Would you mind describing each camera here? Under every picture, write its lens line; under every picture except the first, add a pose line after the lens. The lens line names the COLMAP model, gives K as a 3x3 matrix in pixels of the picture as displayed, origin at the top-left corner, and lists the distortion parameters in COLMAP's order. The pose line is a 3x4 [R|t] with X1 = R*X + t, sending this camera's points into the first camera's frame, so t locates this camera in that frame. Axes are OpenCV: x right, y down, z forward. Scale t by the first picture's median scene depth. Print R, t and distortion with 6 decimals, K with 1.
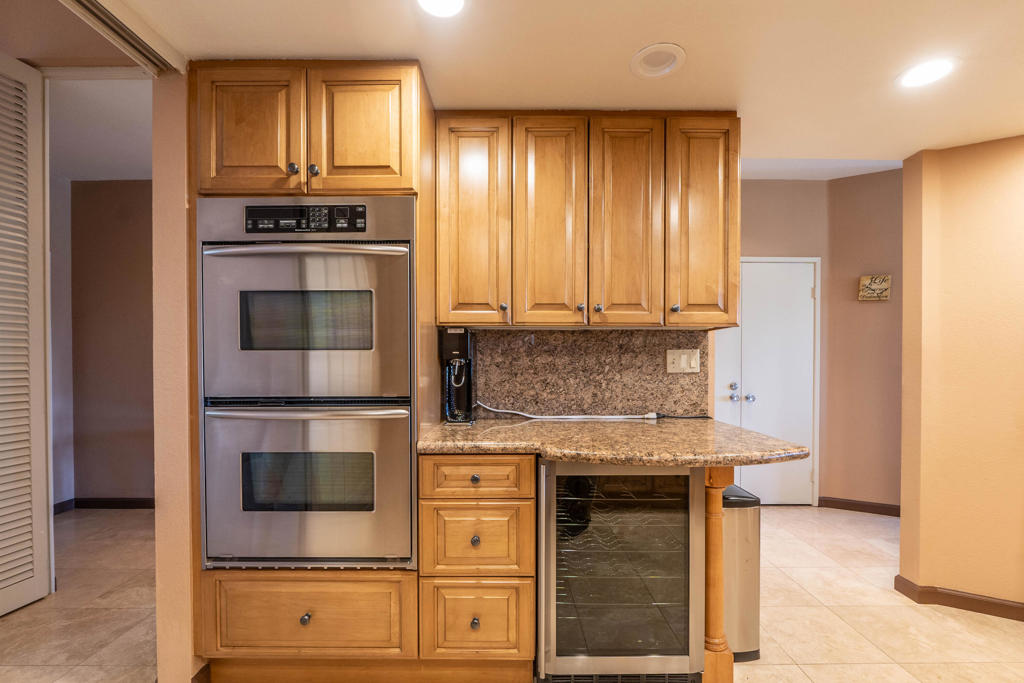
lens RADIAL K [[430.1, 0, 514.1], [0, 430.1, 361.1], [0, 0, 1]] dist [-0.010055, 0.000553]
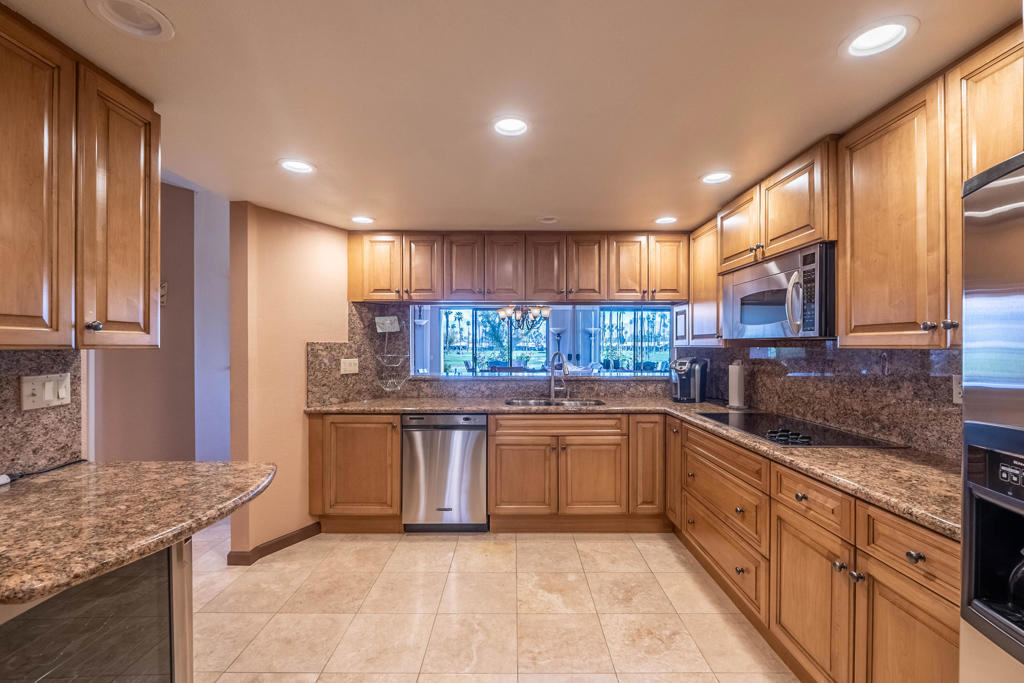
lens RADIAL K [[430.1, 0, 509.5], [0, 430.1, 345.4], [0, 0, 1]] dist [-0.010055, 0.000553]
pose [[0.019953, 0.001528, 0.999800, -0.297170], [0.008929, 0.999959, -0.001706, -0.067520], [-0.999761, 0.008962, 0.019939, 0.218110]]
